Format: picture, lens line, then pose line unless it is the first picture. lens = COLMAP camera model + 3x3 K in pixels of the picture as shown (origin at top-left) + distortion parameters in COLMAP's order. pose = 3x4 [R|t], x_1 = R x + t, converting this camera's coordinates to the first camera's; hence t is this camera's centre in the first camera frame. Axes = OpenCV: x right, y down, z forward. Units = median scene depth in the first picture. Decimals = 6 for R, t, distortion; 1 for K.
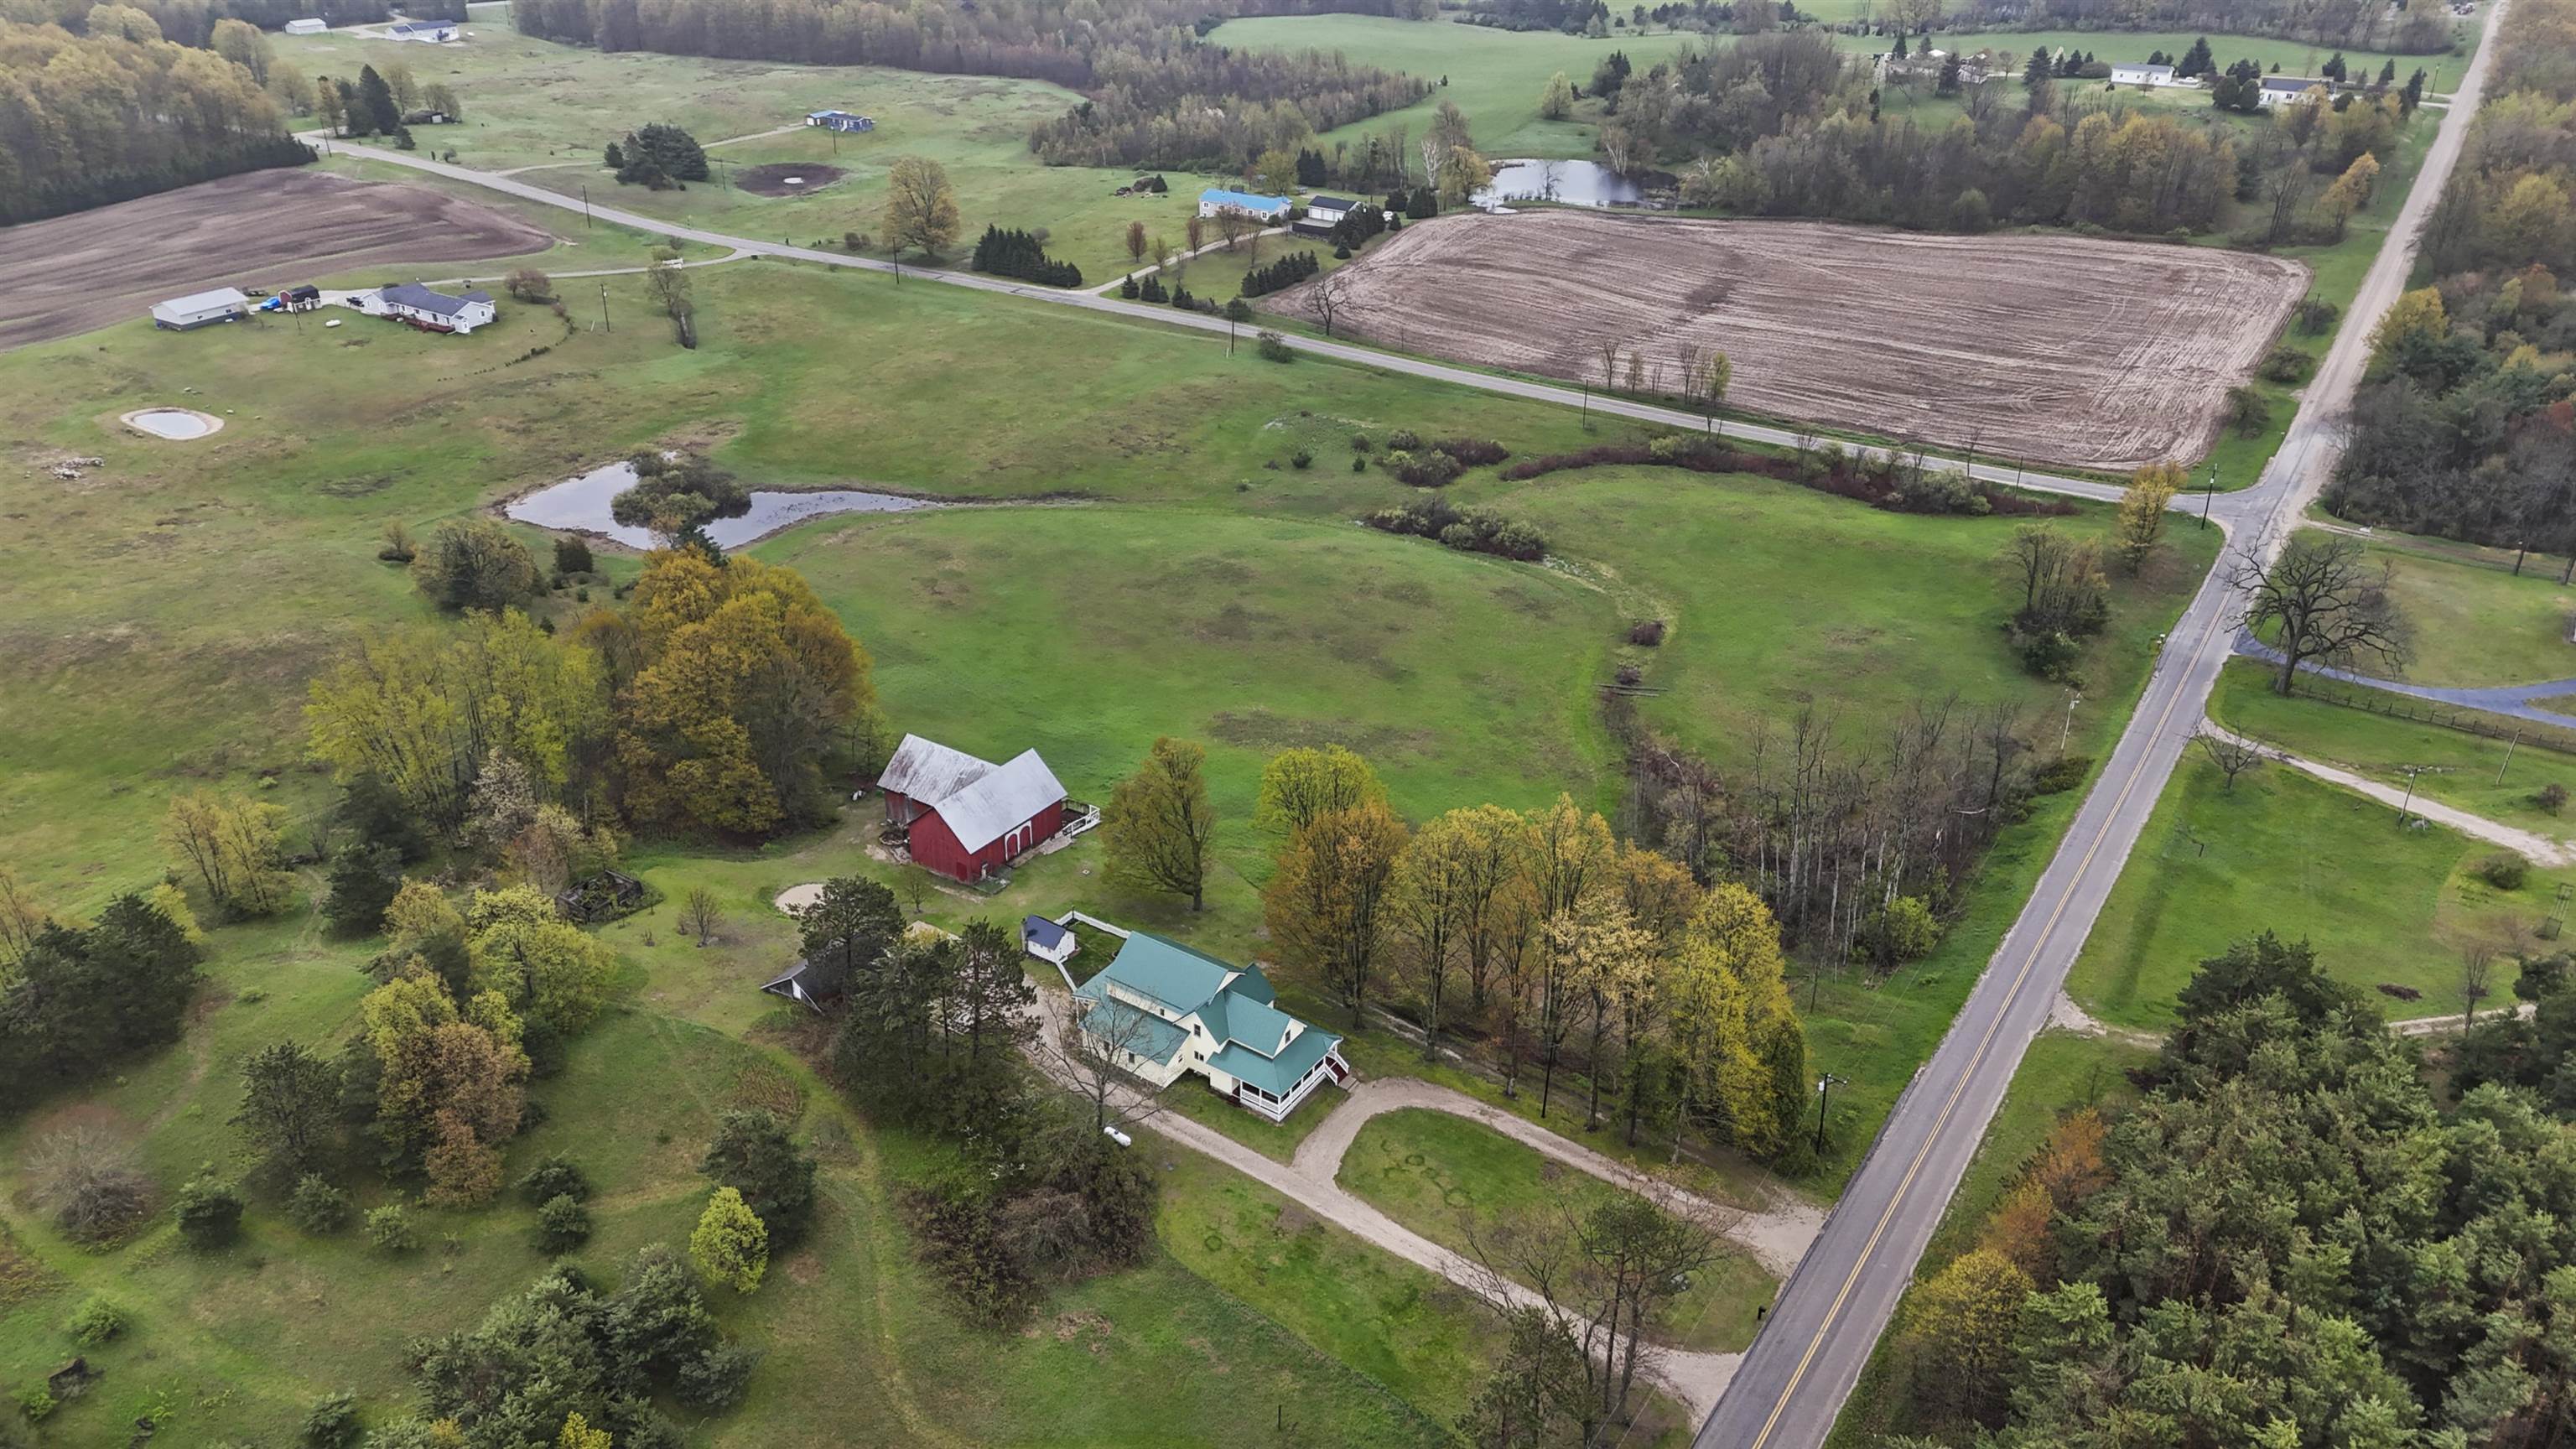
lens RADIAL K [[1879.4, 0, 1297.1], [0, 1879.4, 710.6], [0, 0, 1]] dist [0.088924, -0.087328]
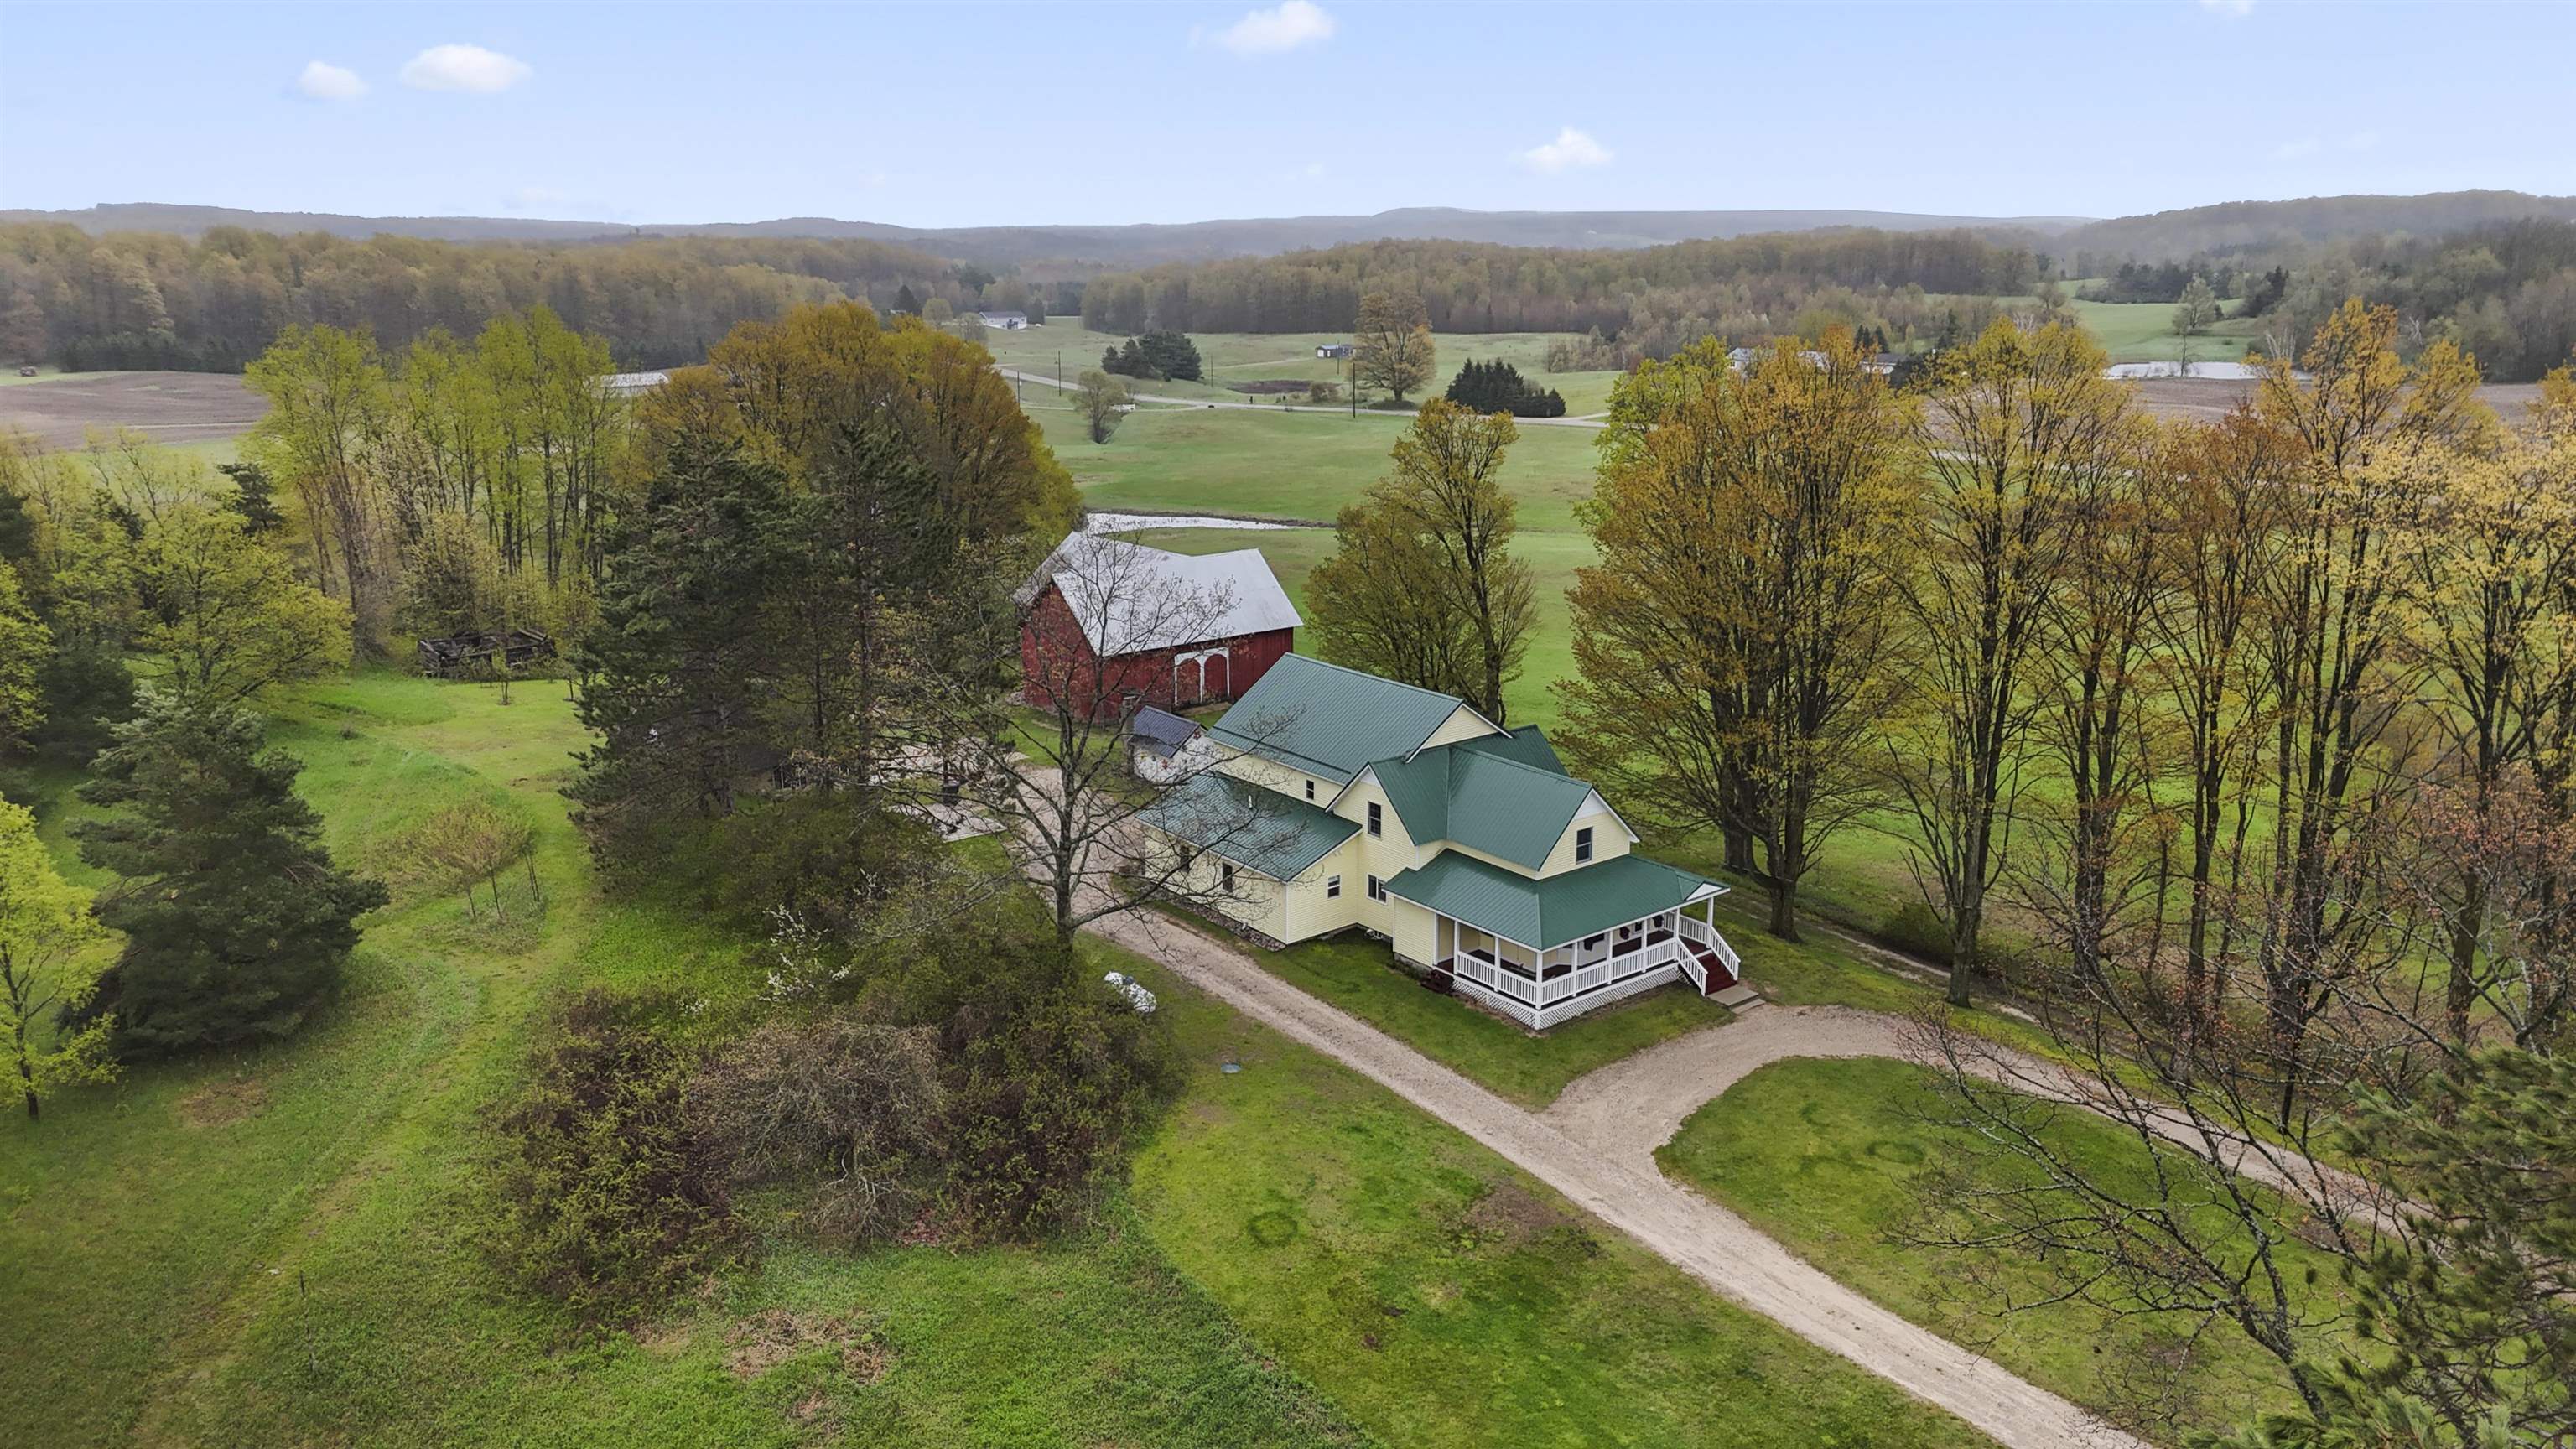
lens RADIAL K [[1879.4, 0, 1289.9], [0, 1879.4, 715.7], [0, 0, 1]] dist [0.088924, -0.087328]
pose [[0.955035, 0.056924, -0.290976, 0.050740], [-0.121596, 0.970266, -0.209283, 0.236243], [0.270411, 0.235254, 0.933560, 0.584452]]
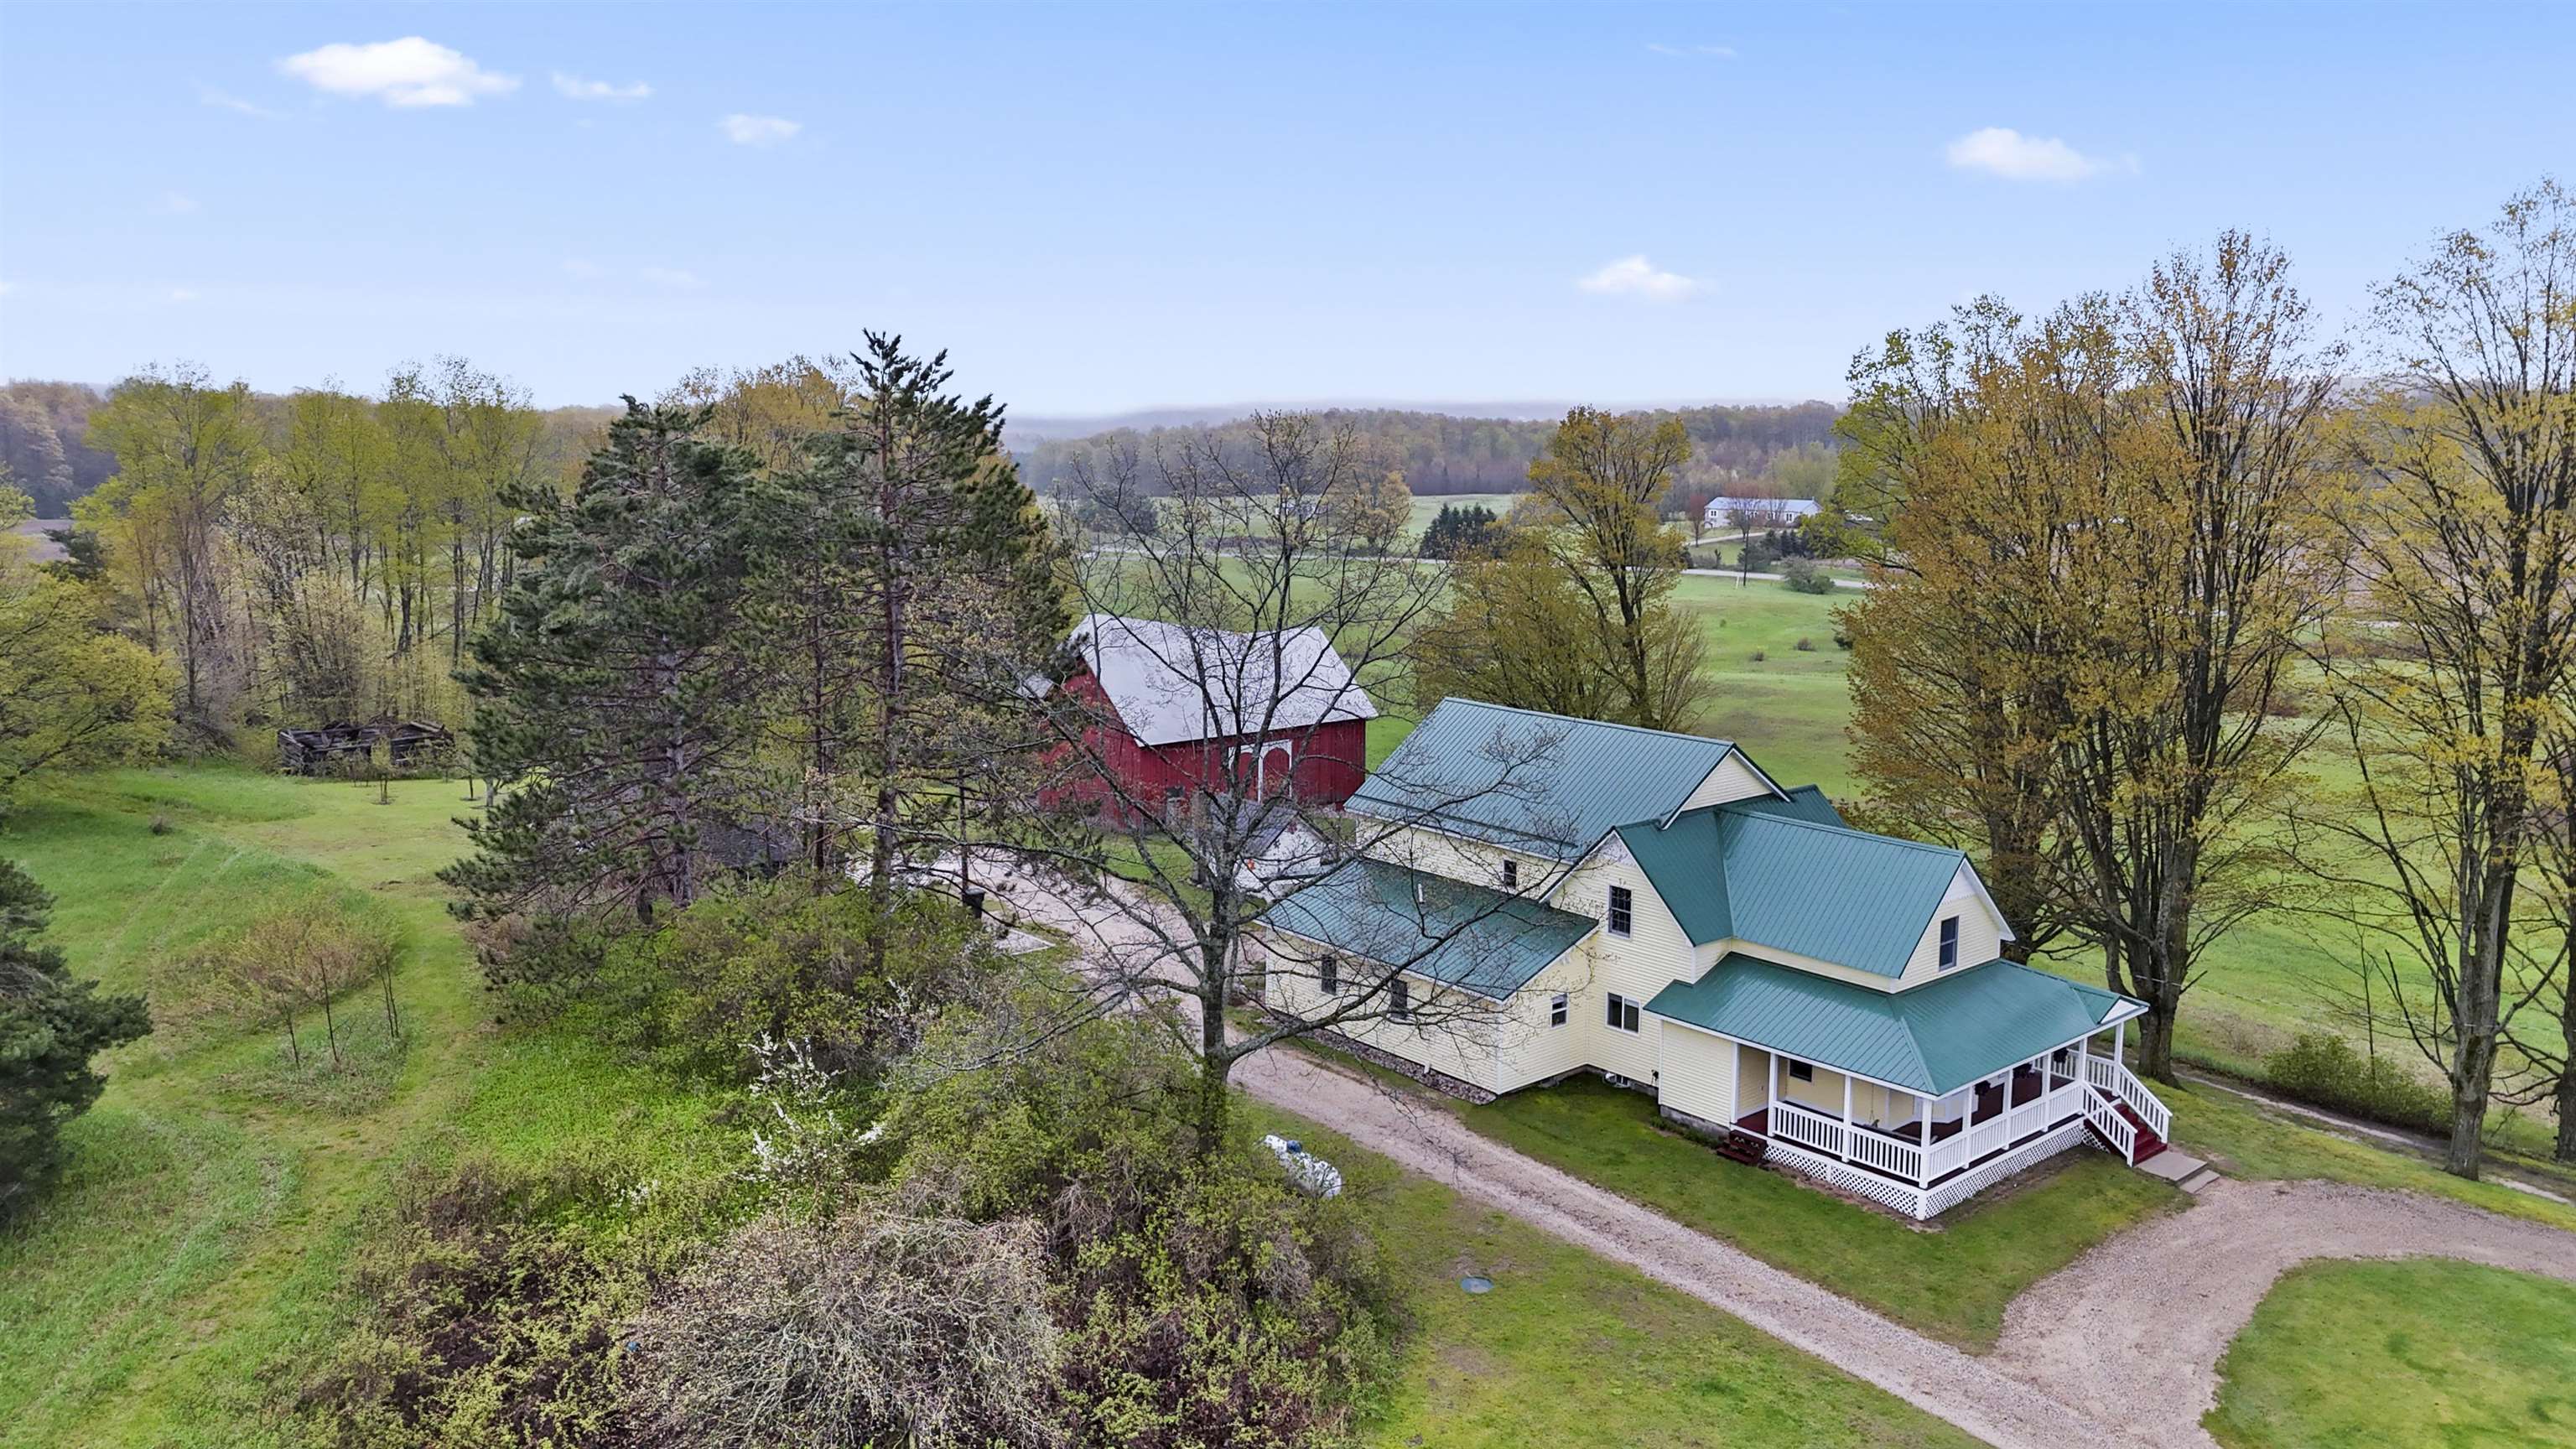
lens RADIAL K [[1879.4, 0, 1290.3], [0, 1879.4, 724.6], [0, 0, 1]] dist [0.088924, -0.087328]
pose [[0.965037, 0.029762, -0.260418, -0.026546], [-0.110160, 0.947580, -0.299930, 0.234701], [0.237841, 0.318131, 0.917728, 0.697043]]
